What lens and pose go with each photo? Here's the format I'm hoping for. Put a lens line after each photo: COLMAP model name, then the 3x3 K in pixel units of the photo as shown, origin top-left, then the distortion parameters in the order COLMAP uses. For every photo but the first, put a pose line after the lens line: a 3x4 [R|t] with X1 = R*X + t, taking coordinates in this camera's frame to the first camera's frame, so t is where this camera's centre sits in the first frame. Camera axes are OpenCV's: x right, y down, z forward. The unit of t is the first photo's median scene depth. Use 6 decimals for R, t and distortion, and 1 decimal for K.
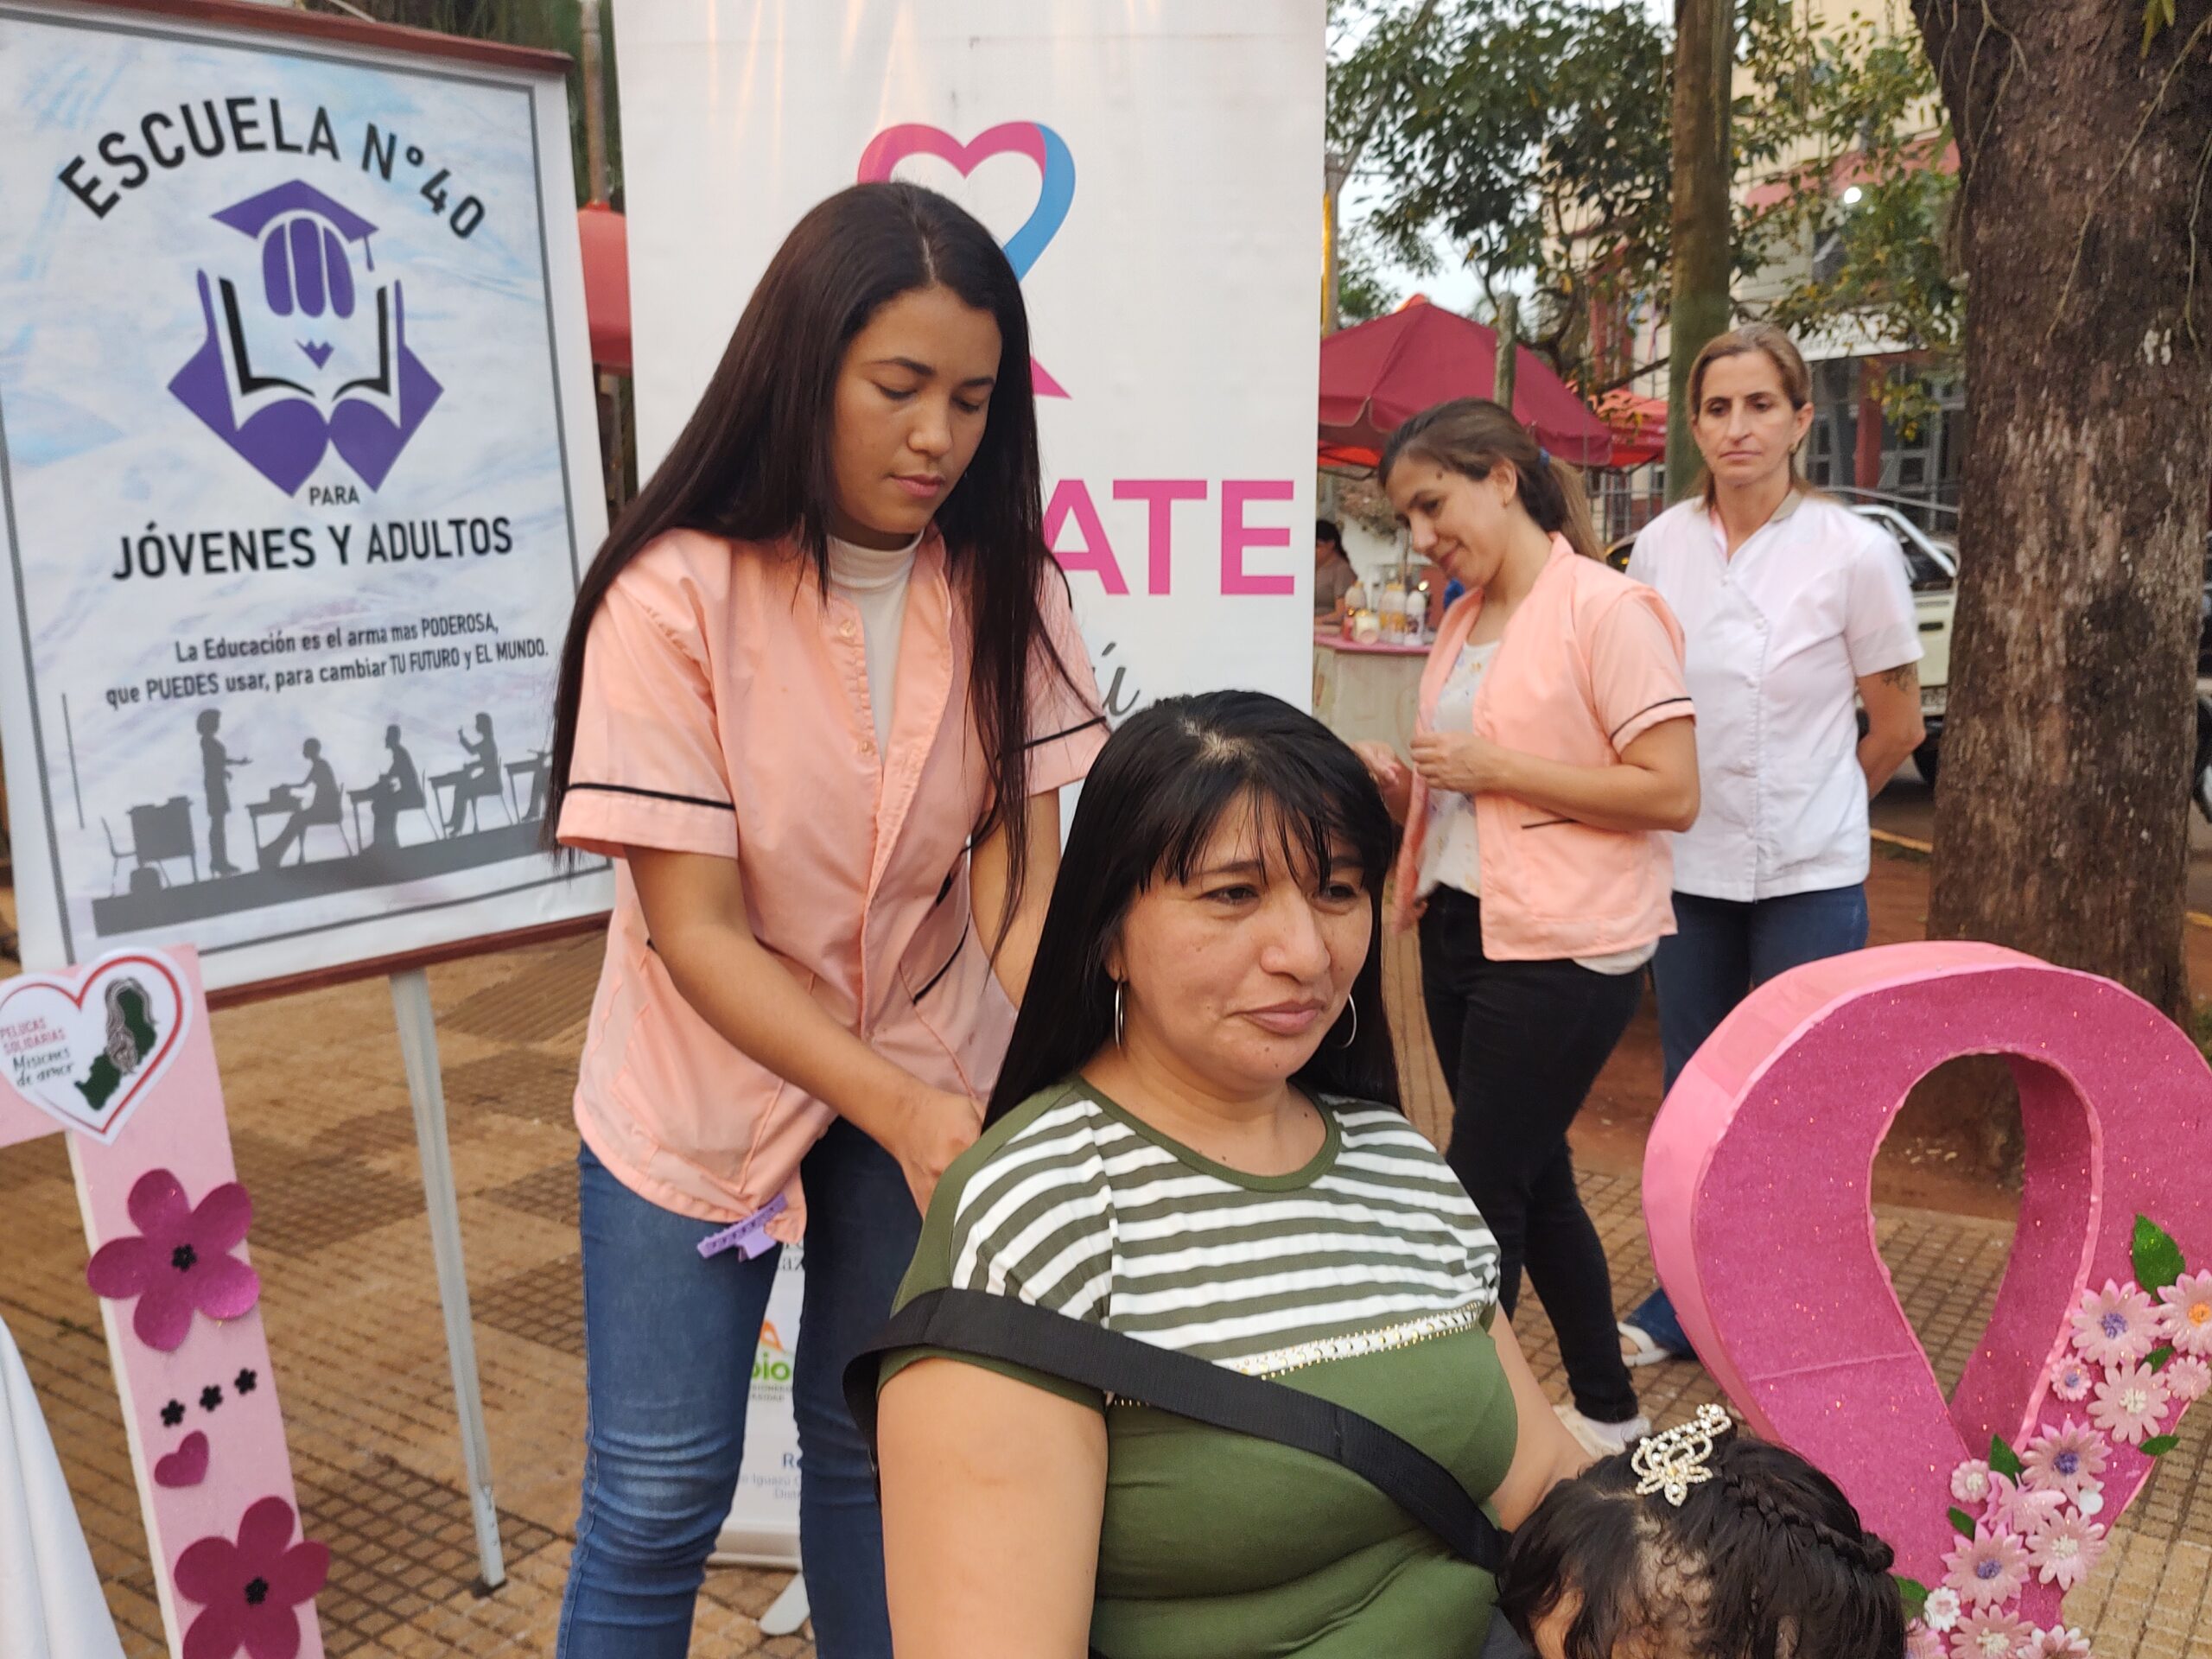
lens RADIAL K [[2012.0, 0, 1107.1], [0, 2012.0, 814.8], [0, 0, 1]] dist [0.036587, -0.069530]
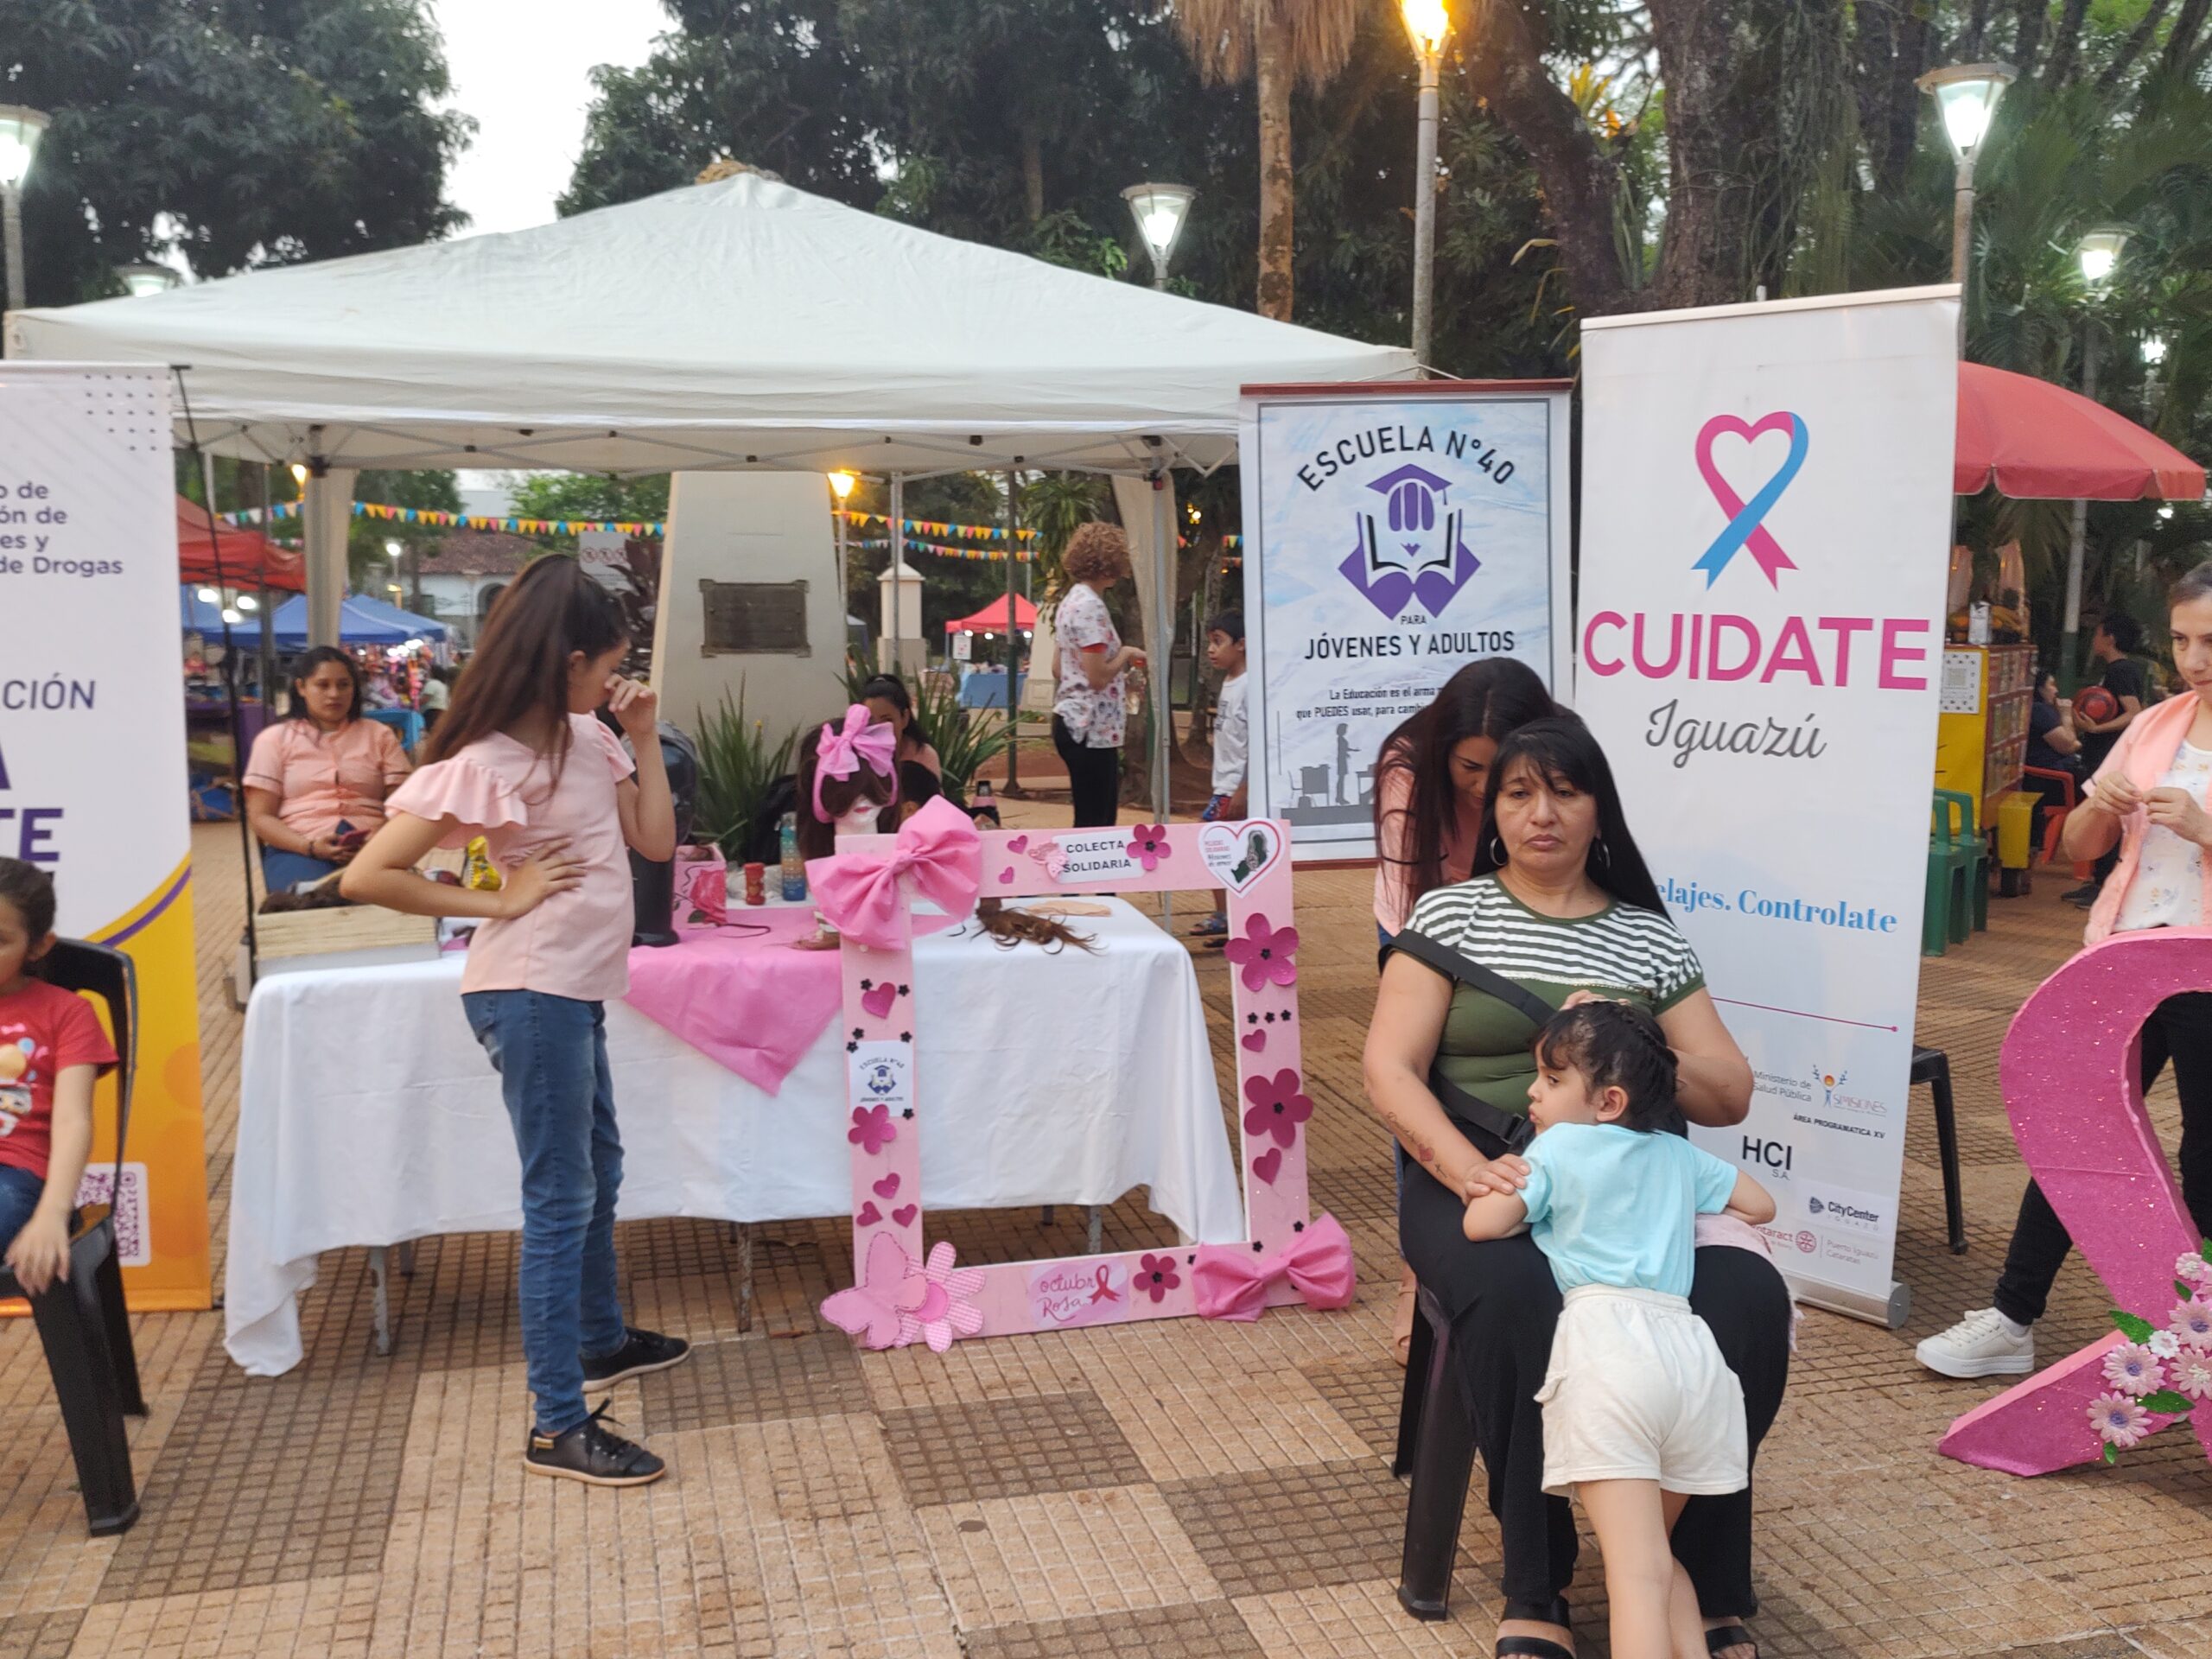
lens RADIAL K [[2012.0, 0, 1107.1], [0, 2012.0, 814.8], [0, 0, 1]] dist [0.036587, -0.069530]
pose [[0.750521, 0.082591, -0.655665, 0.722782], [-0.107784, 0.994173, 0.001854, 0.062116], [0.651998, 0.069279, 0.755049, -0.691737]]
